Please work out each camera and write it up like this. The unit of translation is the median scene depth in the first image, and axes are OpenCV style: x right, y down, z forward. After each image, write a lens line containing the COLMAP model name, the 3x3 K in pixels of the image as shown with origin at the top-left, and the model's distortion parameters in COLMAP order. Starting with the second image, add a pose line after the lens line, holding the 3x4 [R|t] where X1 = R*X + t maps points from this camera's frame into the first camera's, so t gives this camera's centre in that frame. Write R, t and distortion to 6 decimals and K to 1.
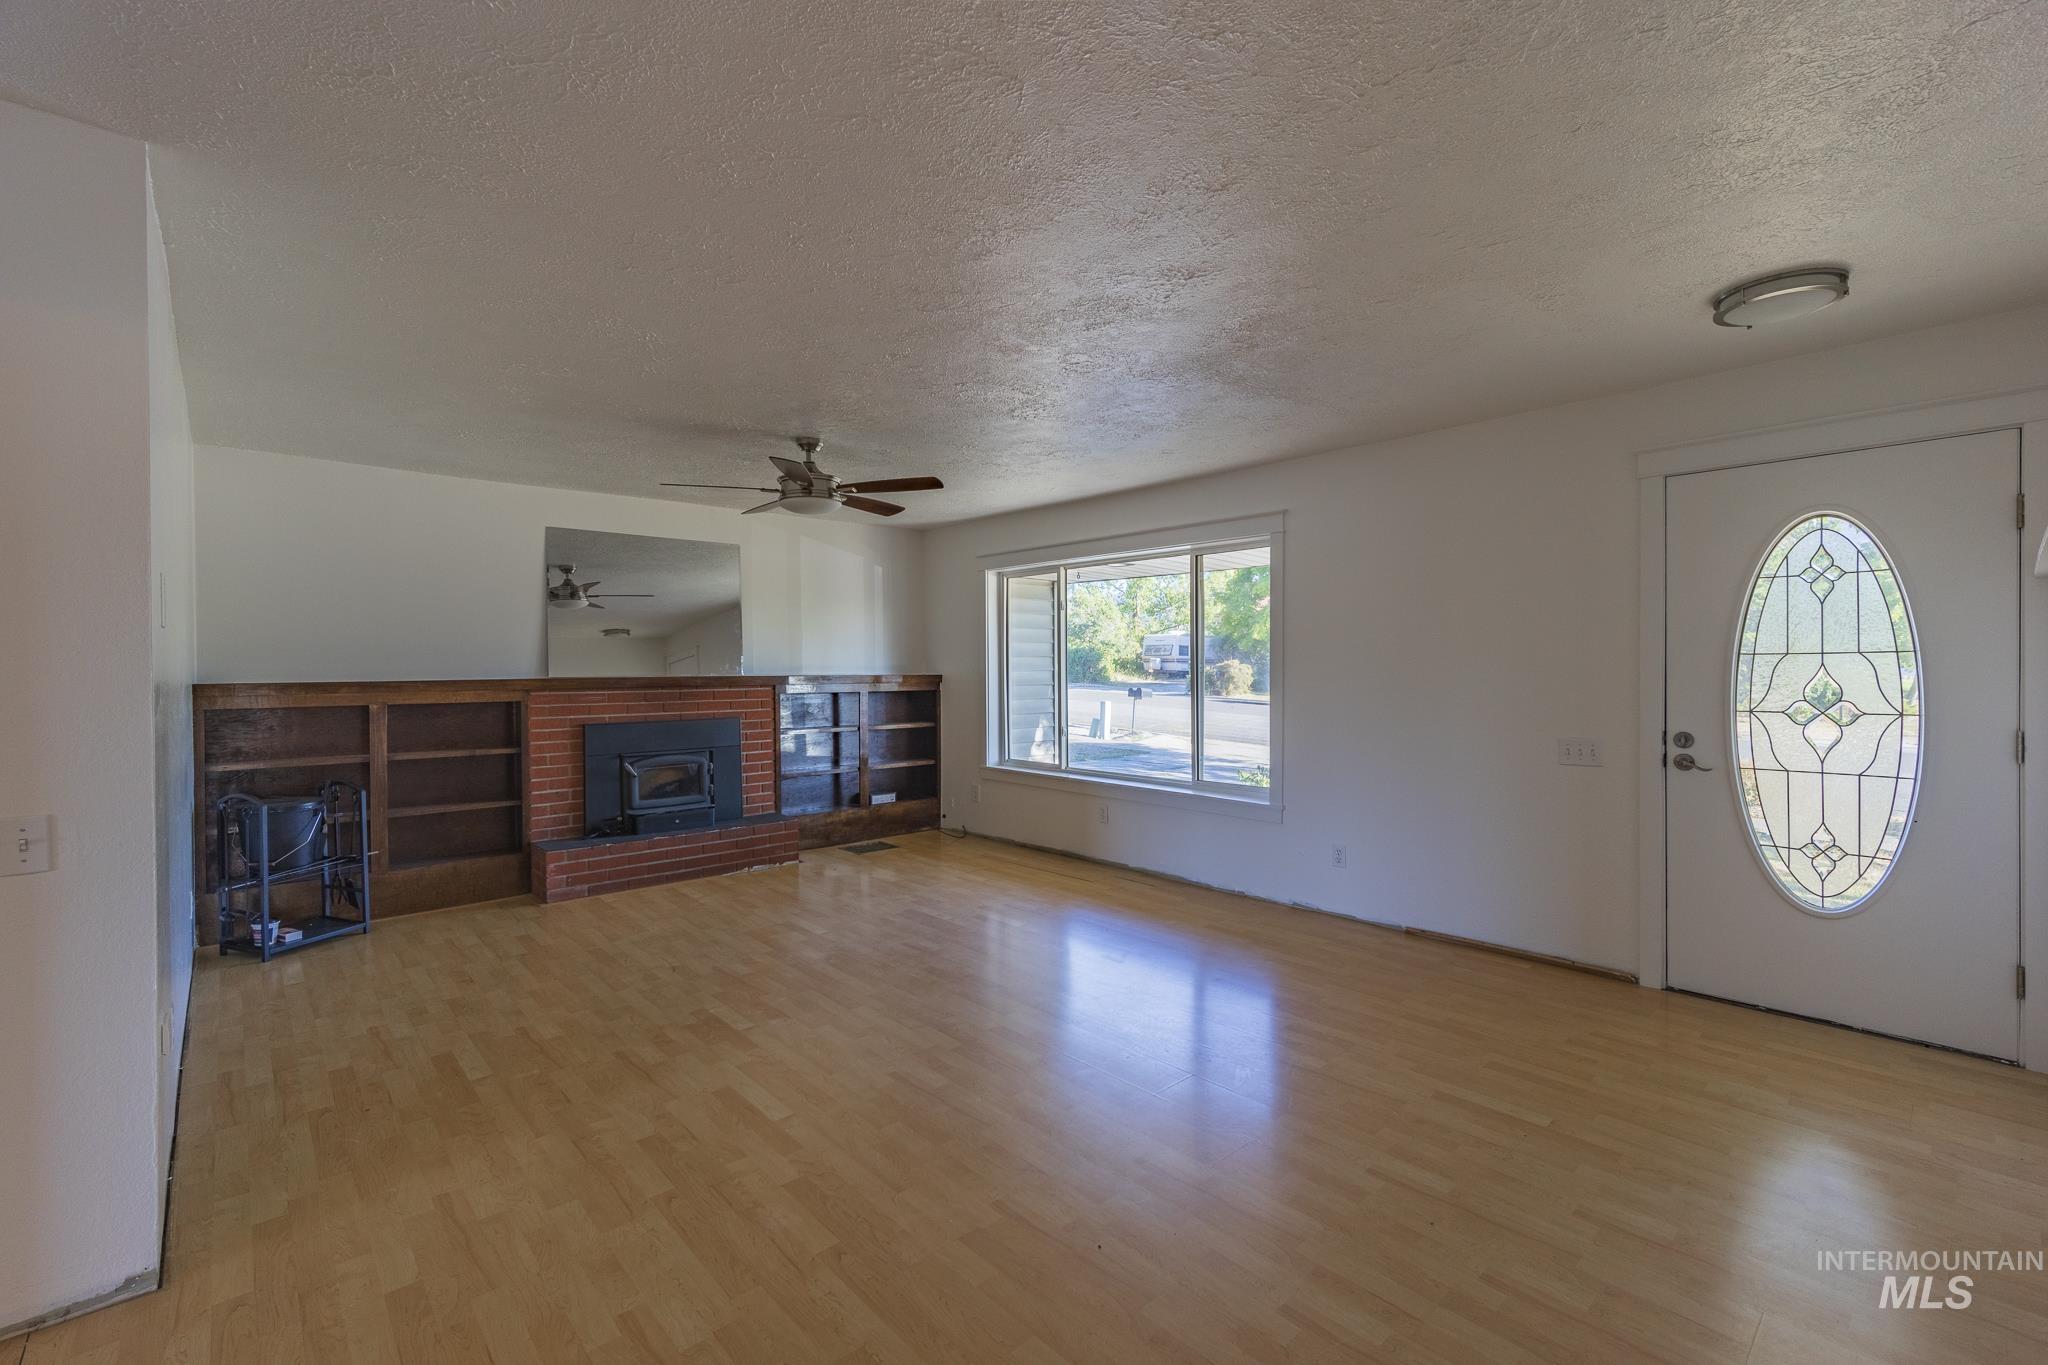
lens RADIAL K [[871.6, 0, 1021.6], [0, 871.6, 678.2], [0, 0, 1]] dist [0.005205, -0.000025]
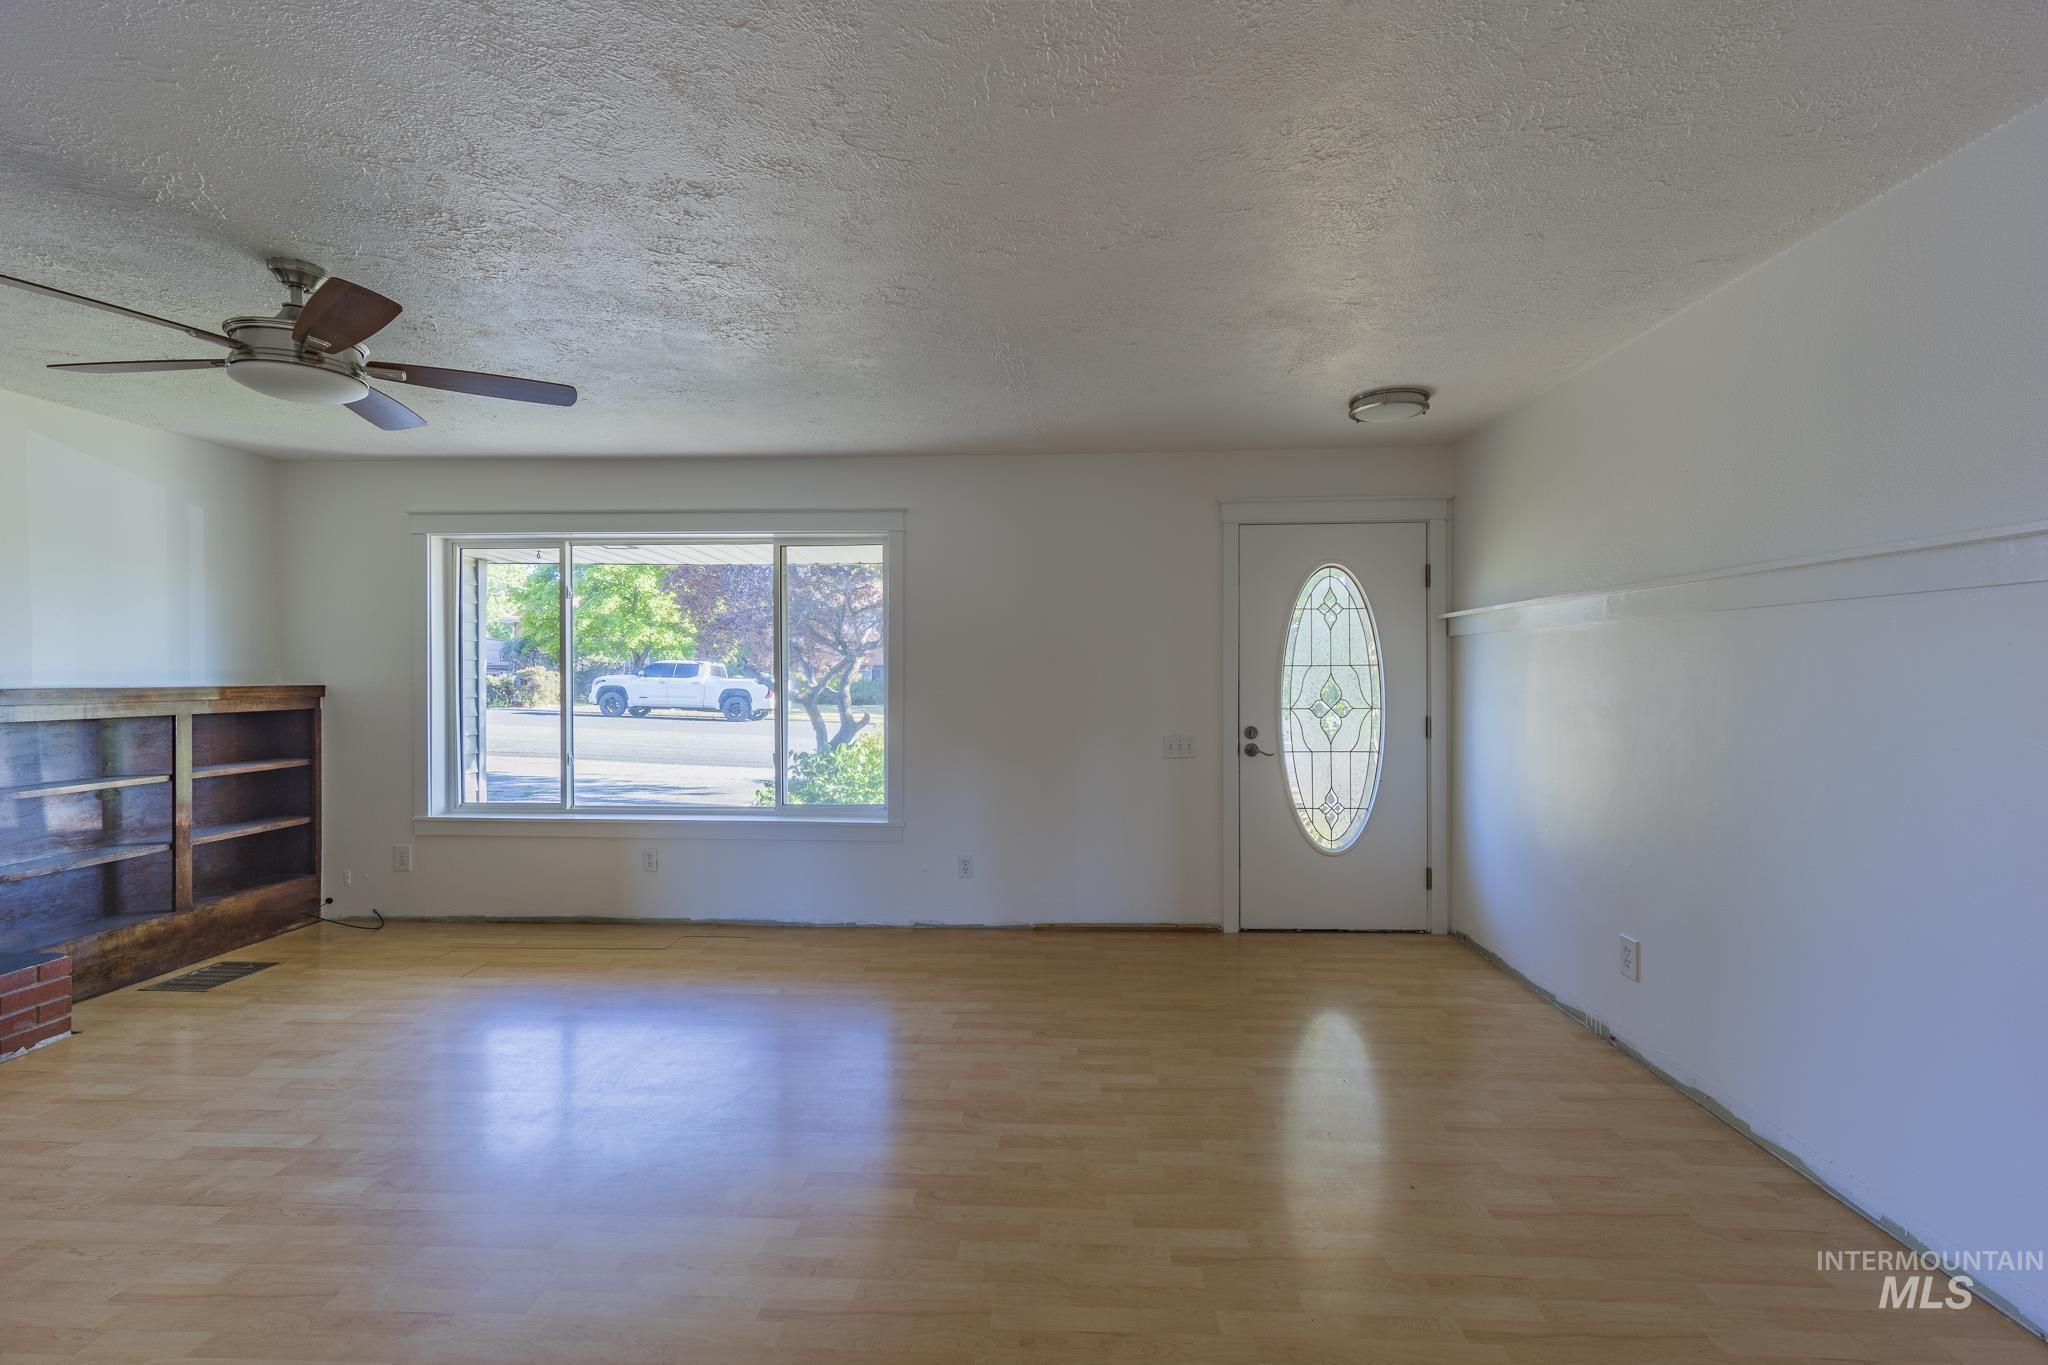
lens RADIAL K [[871.6, 0, 1027.3], [0, 871.6, 677.6], [0, 0, 1]] dist [0.005205, -0.000025]
pose [[0.707890, -0.000322, 0.706323, -0.265163], [0.006915, 0.999955, -0.006475, -0.002490], [-0.706289, 0.009468, 0.707860, 0.235436]]
